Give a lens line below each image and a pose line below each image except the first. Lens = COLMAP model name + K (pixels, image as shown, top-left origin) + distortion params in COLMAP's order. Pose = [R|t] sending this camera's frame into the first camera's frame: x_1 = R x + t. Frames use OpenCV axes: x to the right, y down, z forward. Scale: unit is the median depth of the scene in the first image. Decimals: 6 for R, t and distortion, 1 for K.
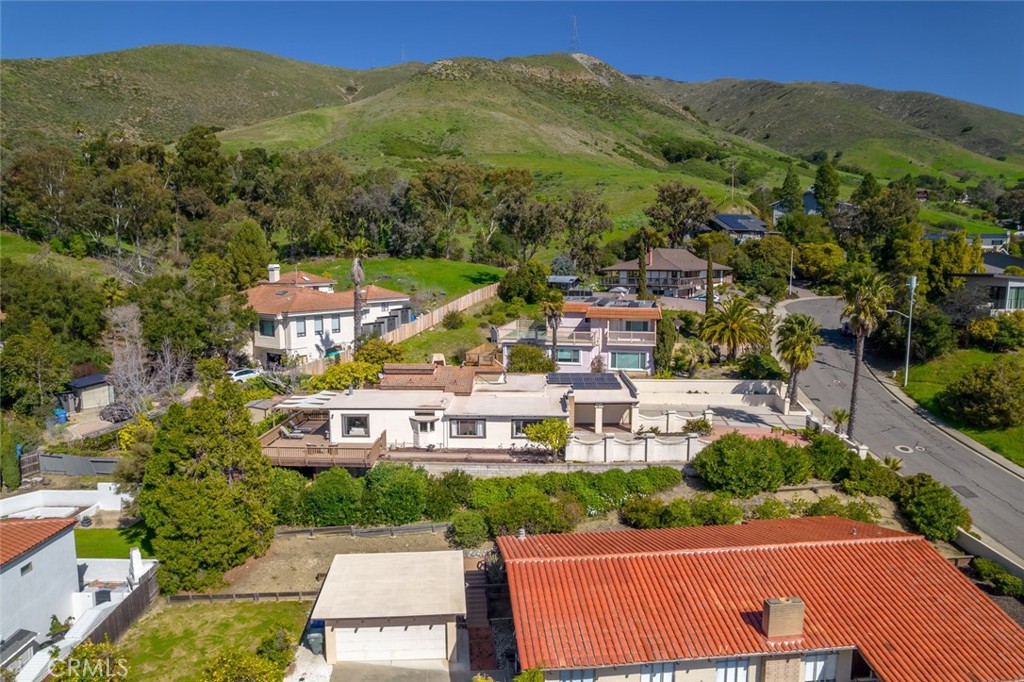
lens RADIAL K [[658.1, 0, 509.8], [0, 658.1, 340.6], [0, 0, 1]] dist [-0.083722, 0.073233]
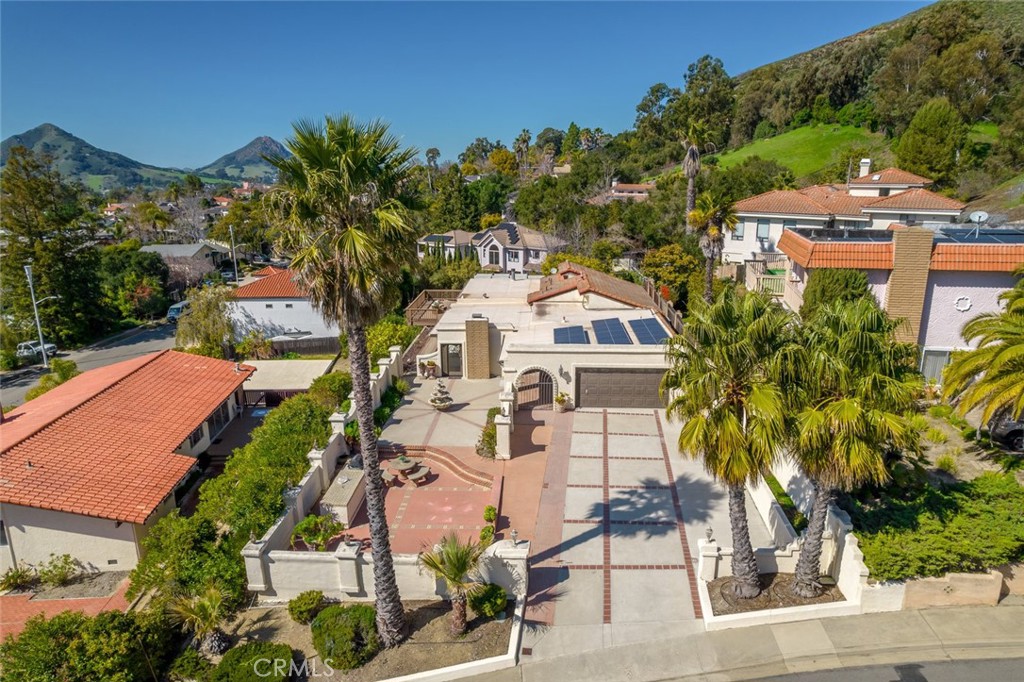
lens RADIAL K [[658.1, 0, 509.8], [0, 658.1, 340.6], [0, 0, 1]] dist [-0.083722, 0.073233]
pose [[-0.020215, 0.252986, -0.967259, 0.649440], [-0.115581, 0.960379, 0.253602, -0.072406], [0.993092, 0.116923, 0.009826, 0.804701]]
